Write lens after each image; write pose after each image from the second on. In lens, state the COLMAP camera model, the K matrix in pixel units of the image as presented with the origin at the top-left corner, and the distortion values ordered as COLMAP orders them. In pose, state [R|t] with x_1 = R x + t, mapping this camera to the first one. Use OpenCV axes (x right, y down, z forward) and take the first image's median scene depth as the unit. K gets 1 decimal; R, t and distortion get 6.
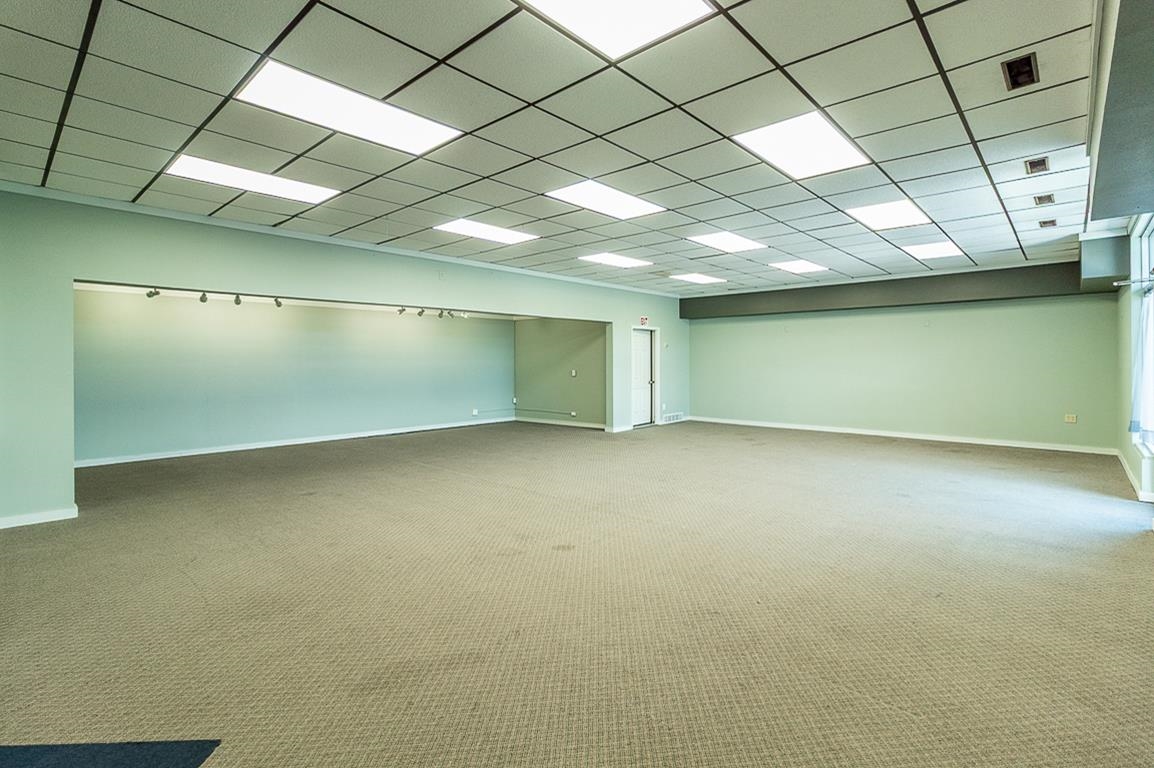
lens RADIAL K [[540.3, 0, 577.7], [0, 540.3, 365.5], [0, 0, 1]] dist [-0.000172, 0.000081]
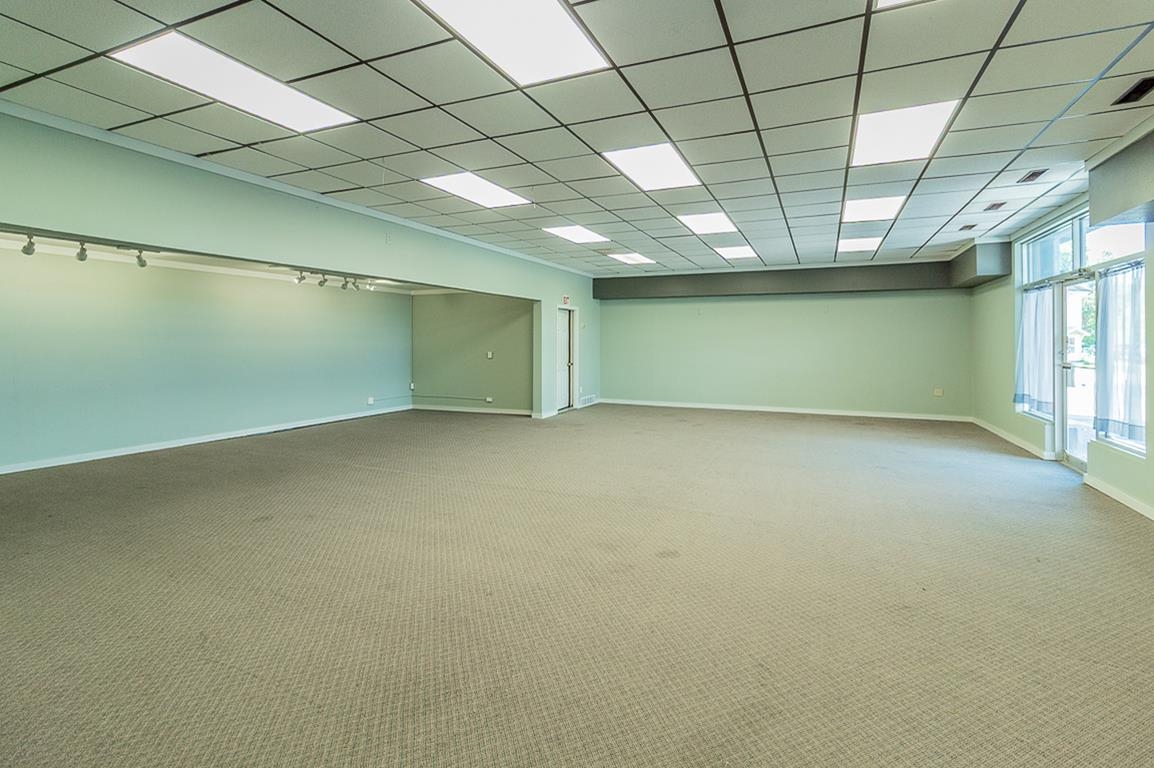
lens RADIAL K [[552.8, 0, 572.2], [0, 552.8, 339.8], [0, 0, 1]] dist [-0.001632, 0.000472]
pose [[0.948635, 0.006466, 0.316306, -0.184822], [-0.002770, 0.999923, -0.012133, -0.000716], [-0.316360, 0.010634, 0.948580, 0.075961]]
